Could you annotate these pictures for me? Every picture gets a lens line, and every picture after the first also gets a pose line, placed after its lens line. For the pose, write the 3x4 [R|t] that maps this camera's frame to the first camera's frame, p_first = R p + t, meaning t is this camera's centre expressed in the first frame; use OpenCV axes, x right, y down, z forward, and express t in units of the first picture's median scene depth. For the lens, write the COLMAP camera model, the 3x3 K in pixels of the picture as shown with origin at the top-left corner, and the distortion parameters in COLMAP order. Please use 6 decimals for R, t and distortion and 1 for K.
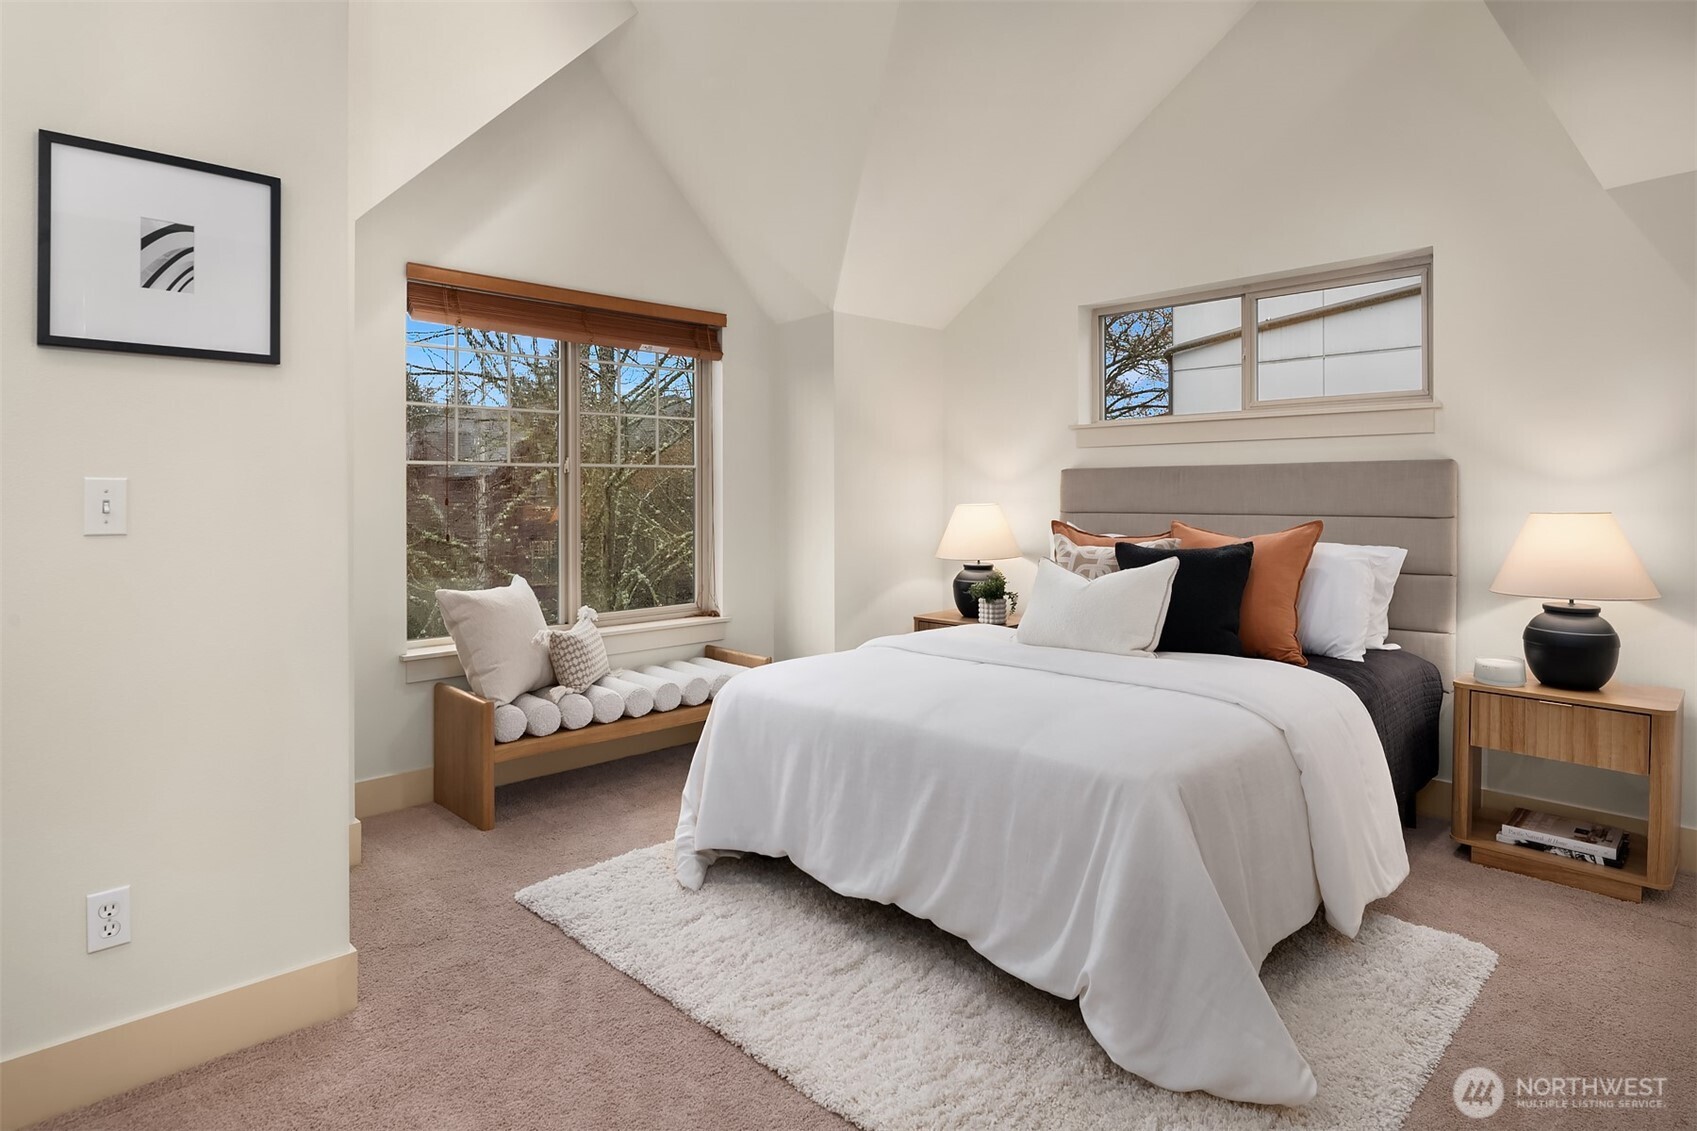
lens RADIAL K [[939.3, 0, 854.8], [0, 939.3, 478.5], [0, 0, 1]] dist [-0.000080, -0.000258]
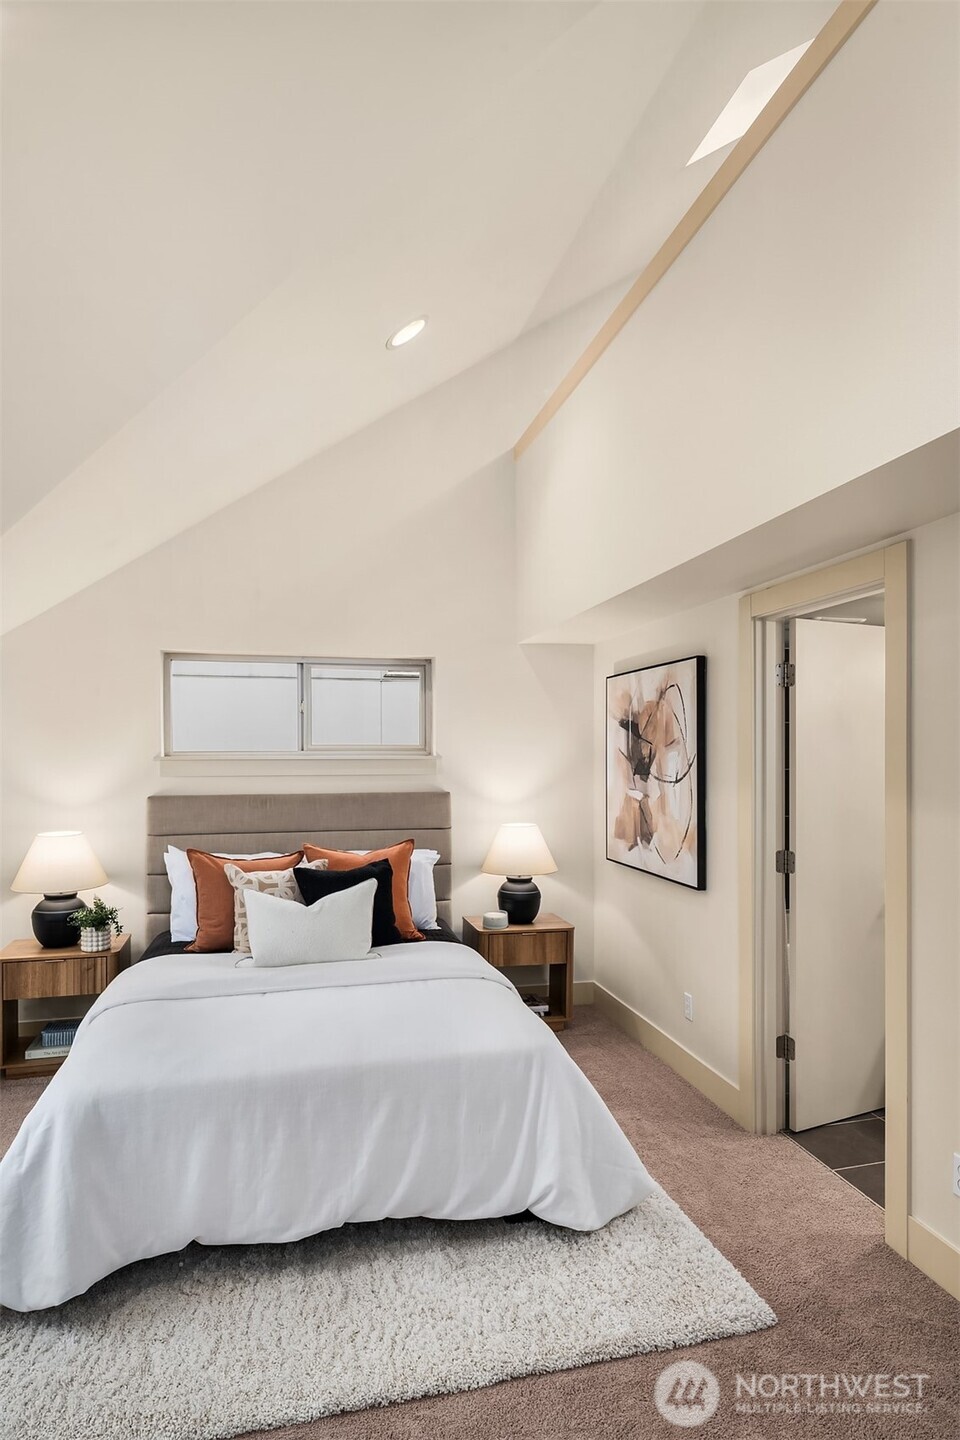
lens RADIAL K [[787.7, 0, 480.9], [0, 787.7, 759.1], [0, 0, 1]] dist [0.000625, -0.000874]
pose [[0.511346, -0.001409, 0.859374, -0.622732], [-0.016289, 0.999803, 0.011331, -0.116800], [-0.859220, -0.019792, 0.511223, 0.324550]]
